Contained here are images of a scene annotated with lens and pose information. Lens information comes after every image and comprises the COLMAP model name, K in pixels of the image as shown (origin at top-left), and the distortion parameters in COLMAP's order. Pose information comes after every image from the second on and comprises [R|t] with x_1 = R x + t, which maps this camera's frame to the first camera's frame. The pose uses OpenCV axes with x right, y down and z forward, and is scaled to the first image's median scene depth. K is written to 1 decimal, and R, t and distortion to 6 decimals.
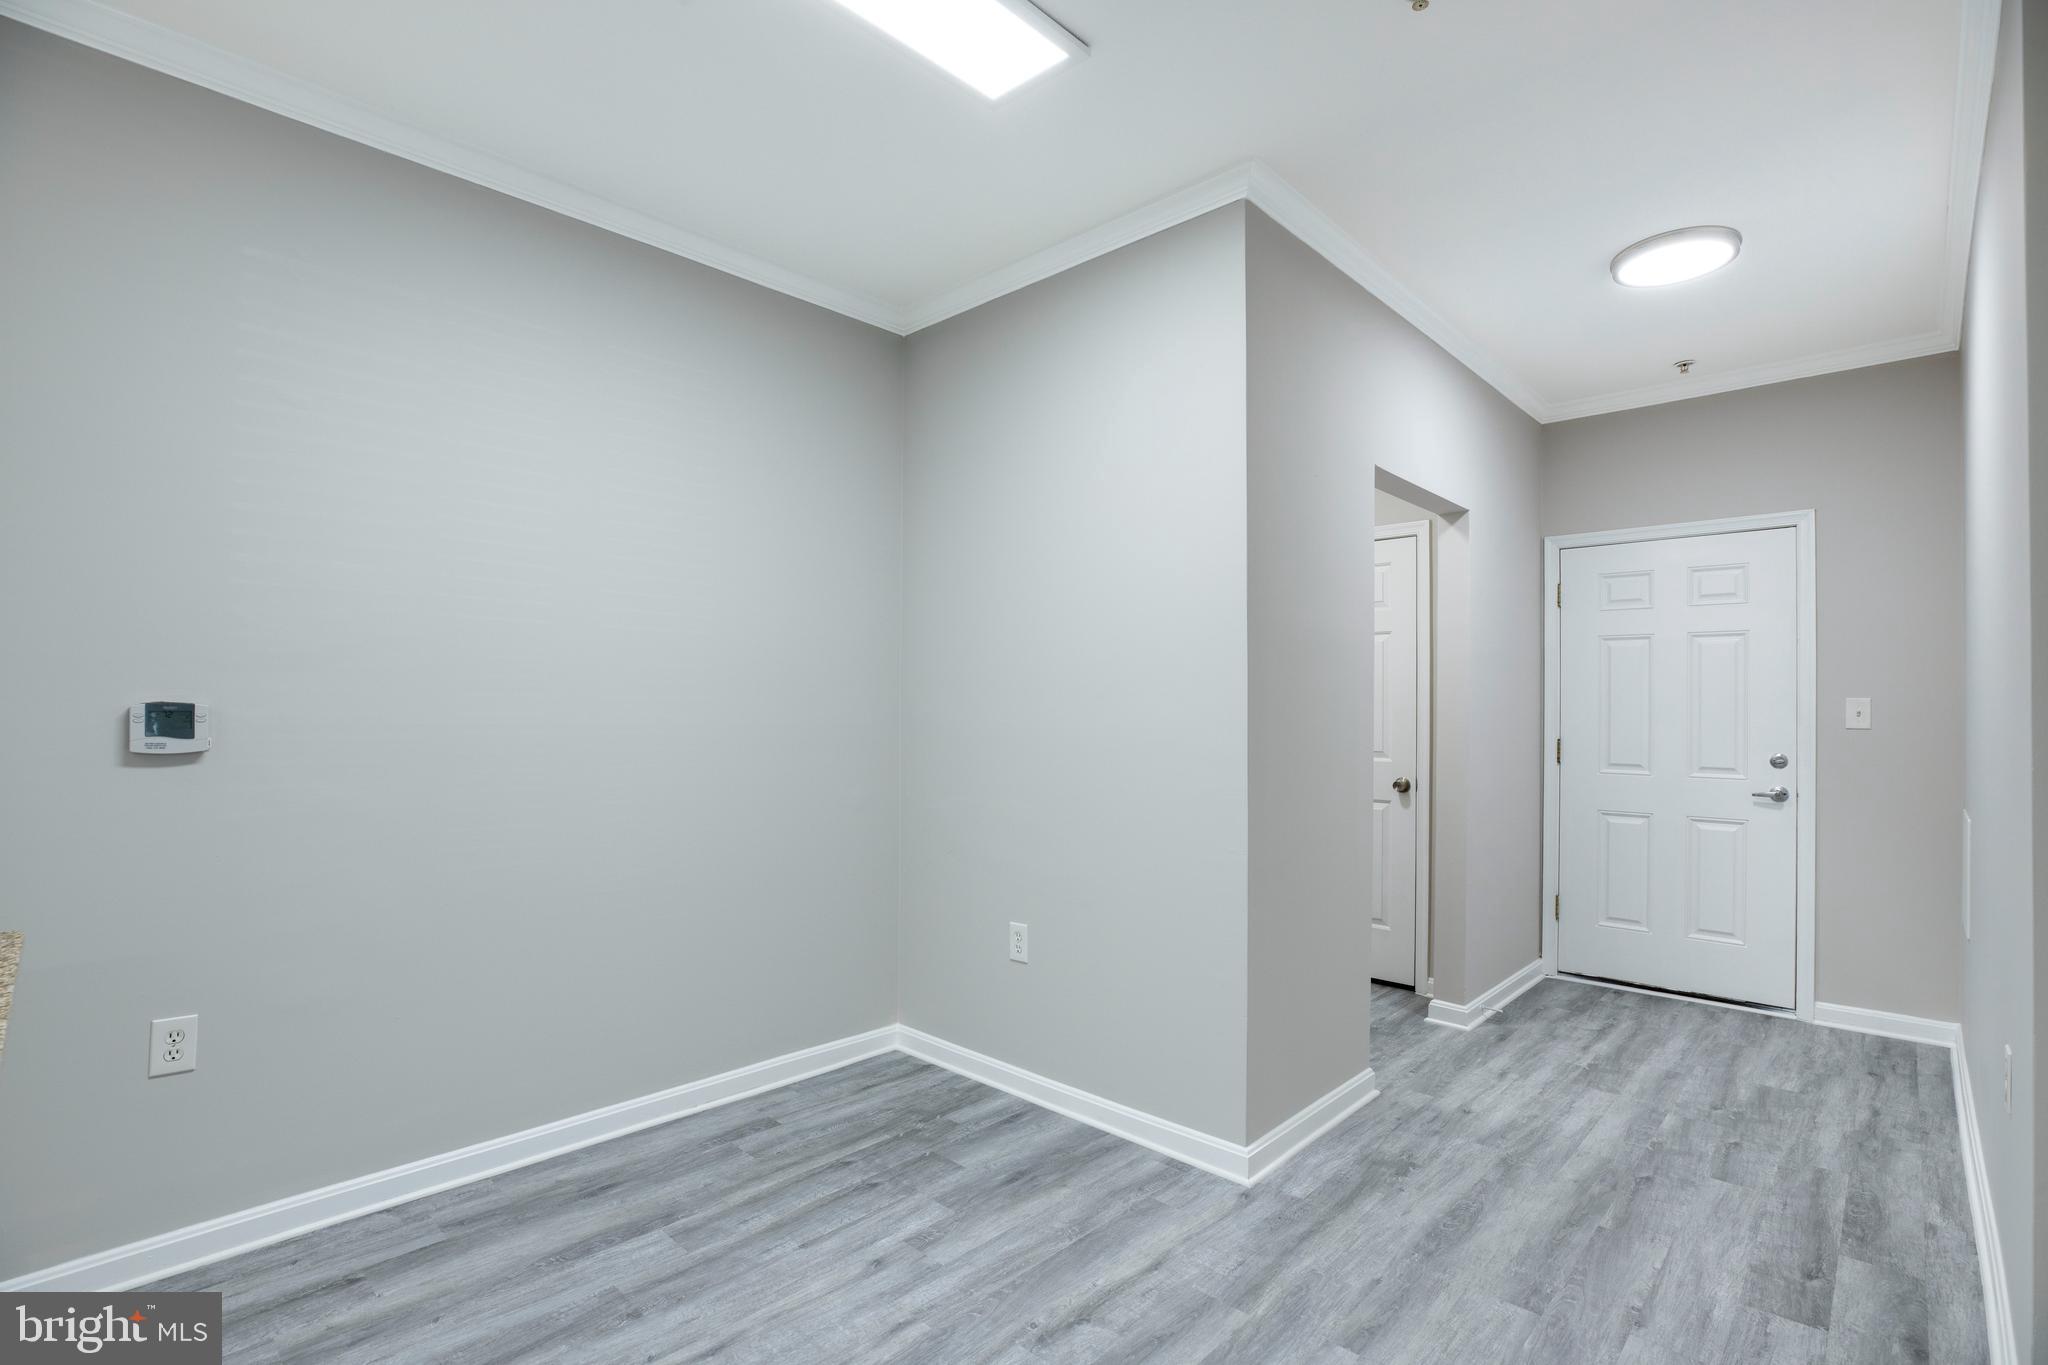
lens RADIAL K [[954.1, 0, 1024.7], [0, 954.1, 699.4], [0, 0, 1]] dist [-0.047612, 0.014520]
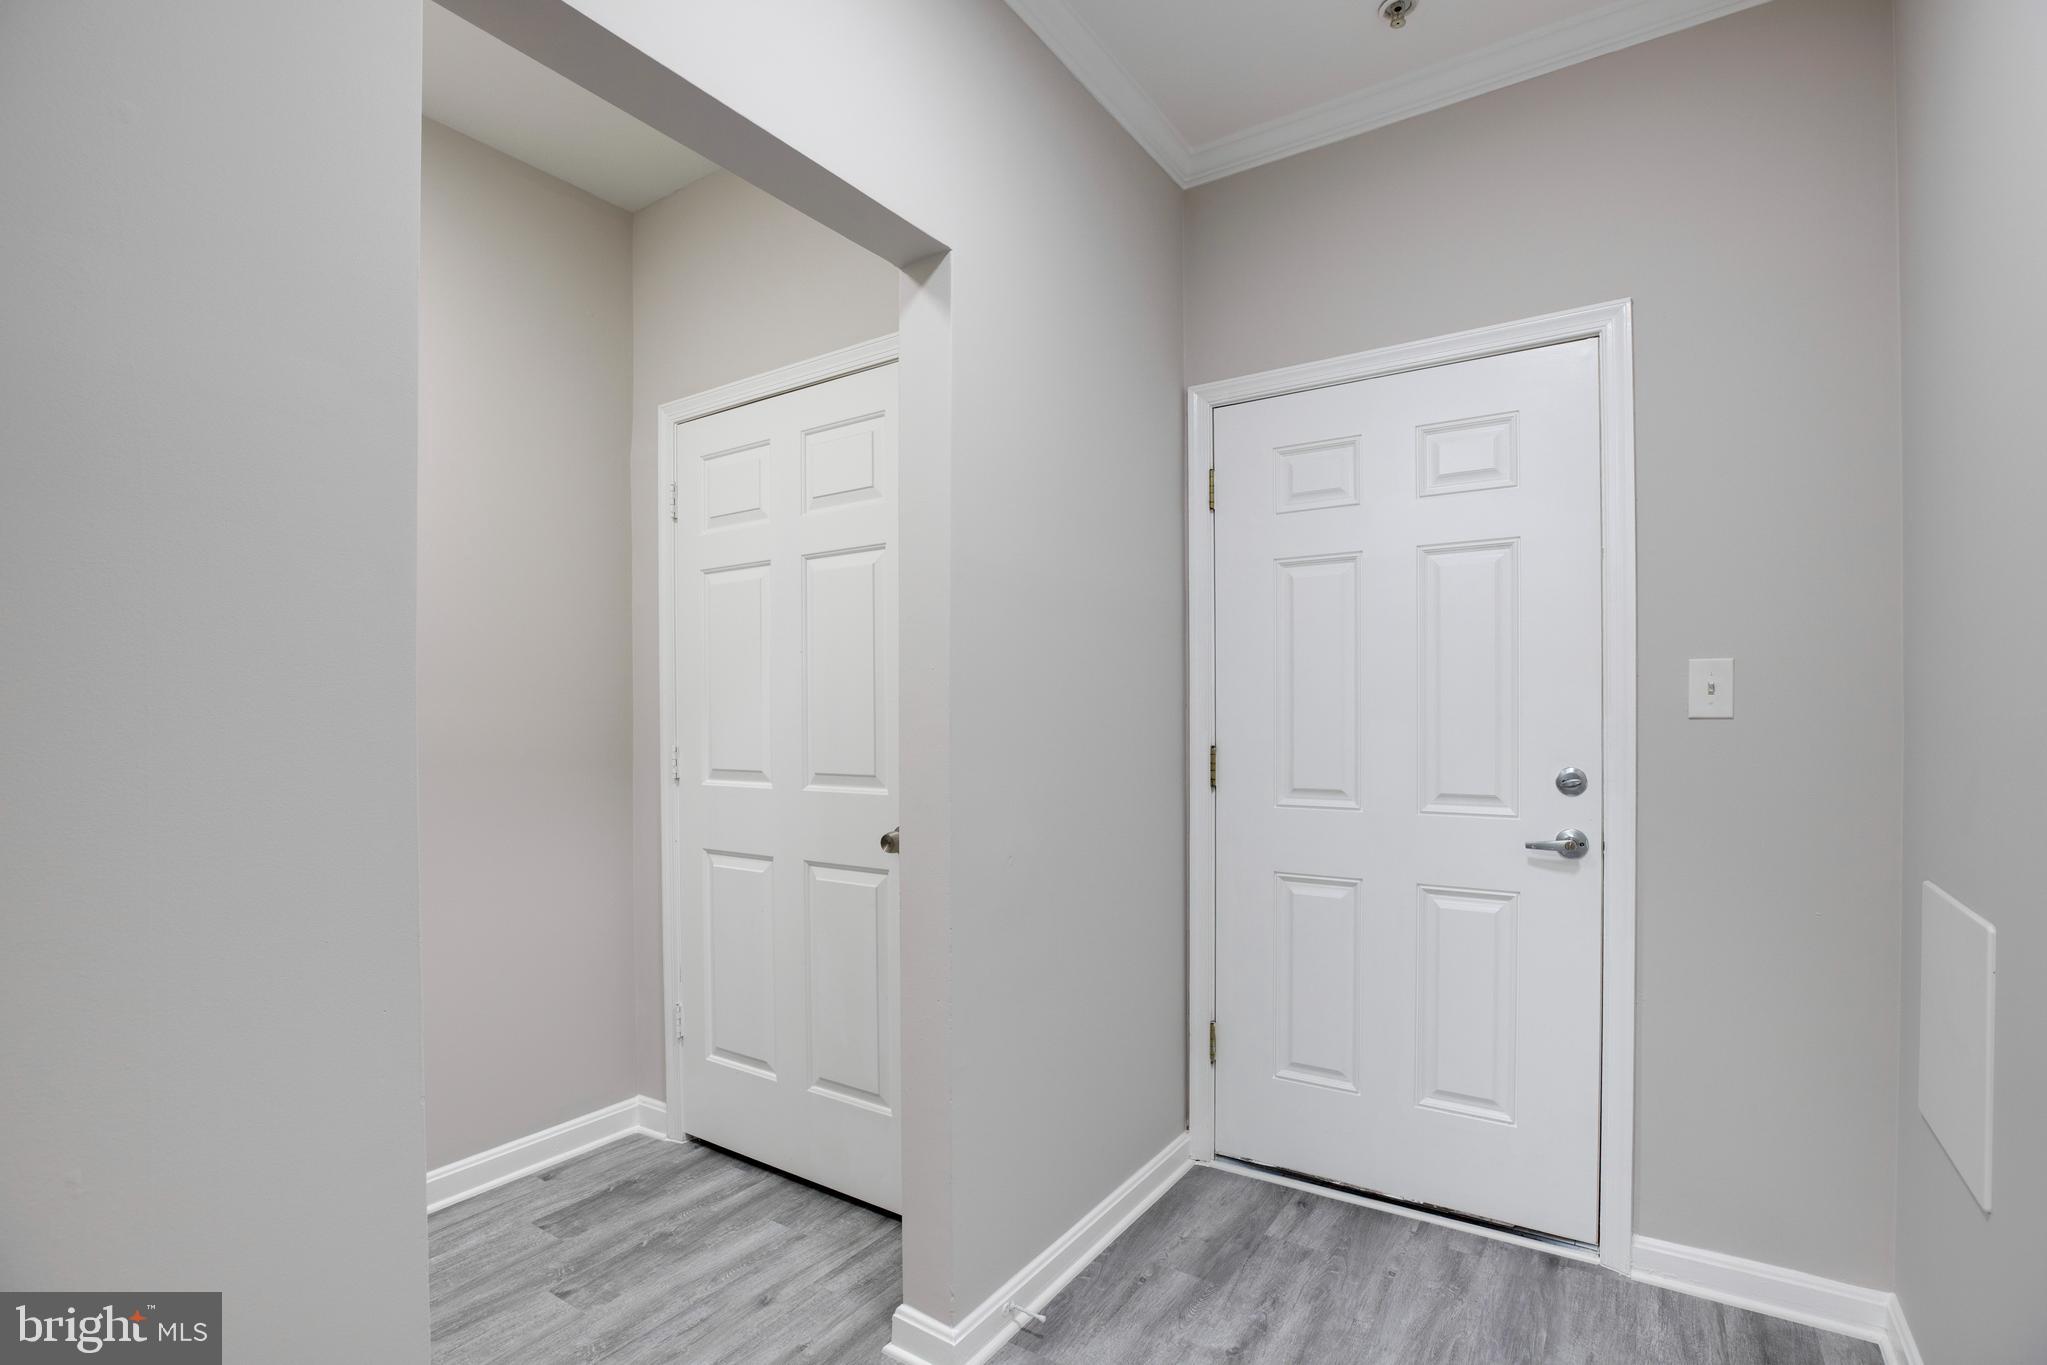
lens RADIAL K [[957.3, 0, 1027.1], [0, 957.3, 722.4], [0, 0, 1]] dist [-0.048507, 0.015946]
pose [[0.984859, -0.013302, 0.172849, 0.404940], [0.010633, 0.999810, 0.016359, 0.020147], [-0.173033, -0.014274, 0.984813, 0.514660]]
